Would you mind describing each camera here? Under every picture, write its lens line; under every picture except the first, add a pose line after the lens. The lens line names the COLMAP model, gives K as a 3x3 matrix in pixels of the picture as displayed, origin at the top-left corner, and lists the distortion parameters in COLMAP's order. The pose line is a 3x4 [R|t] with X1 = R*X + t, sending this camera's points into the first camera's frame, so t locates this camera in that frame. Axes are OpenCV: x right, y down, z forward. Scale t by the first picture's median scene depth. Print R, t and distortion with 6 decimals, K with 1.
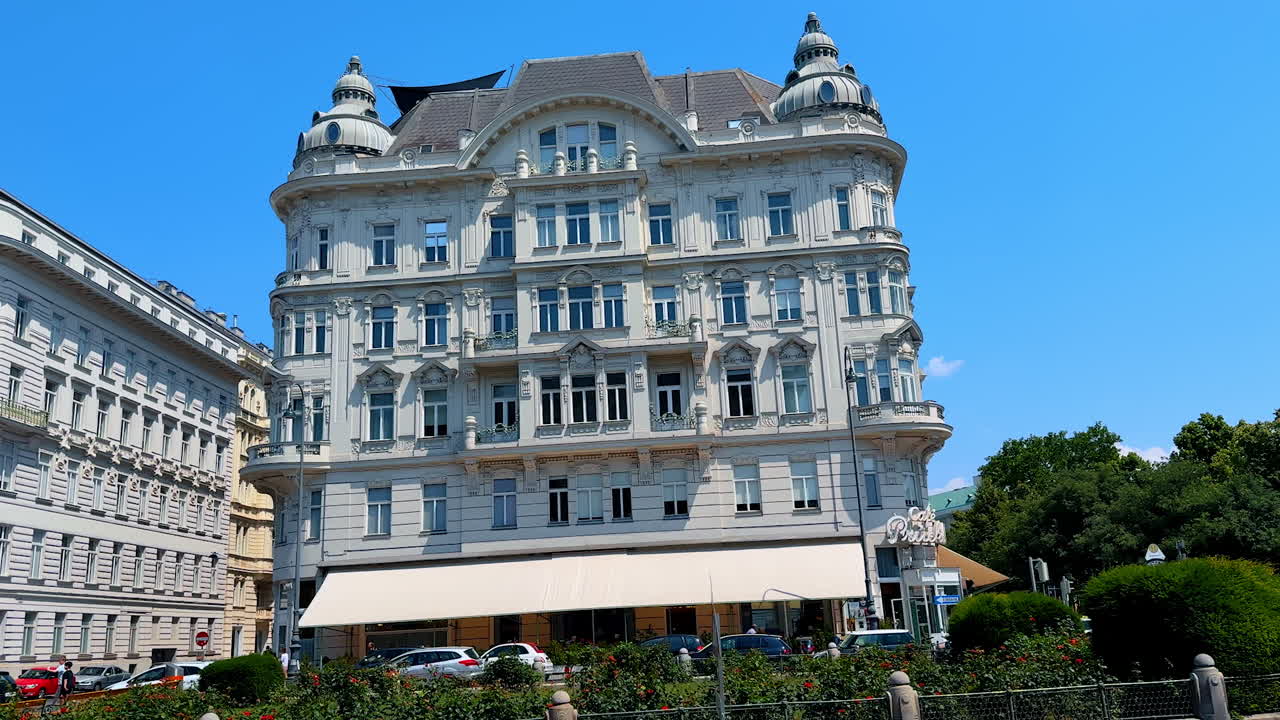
lens RADIAL K [[973.3, 0, 640.0], [0, 973.3, 360.0], [0, 0, 1]] dist [0.036446, -0.004728]
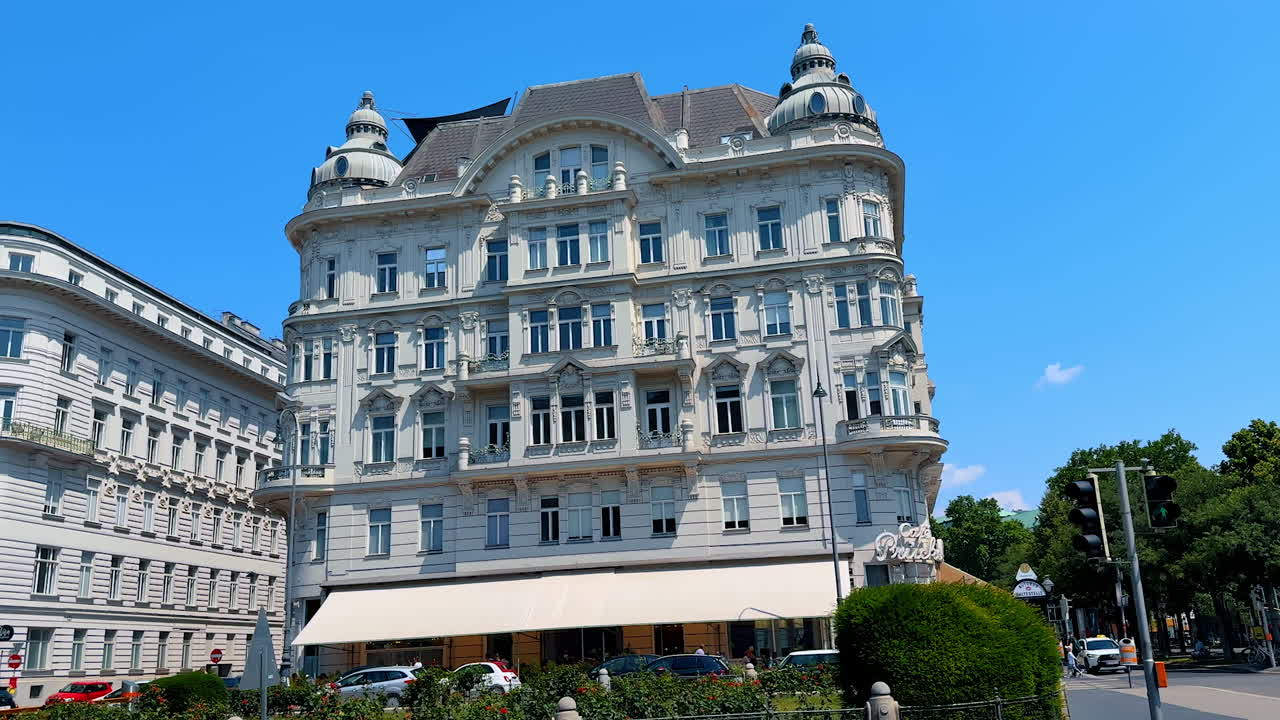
lens RADIAL K [[973.3, 0, 640.0], [0, 973.3, 360.0], [0, 0, 1]] dist [0.036446, -0.004728]
pose [[0.994862, -0.025683, -0.097932, 0.105279], [0.024169, 0.999570, -0.016607, -0.002115], [0.098317, 0.014154, 0.995055, 0.001201]]
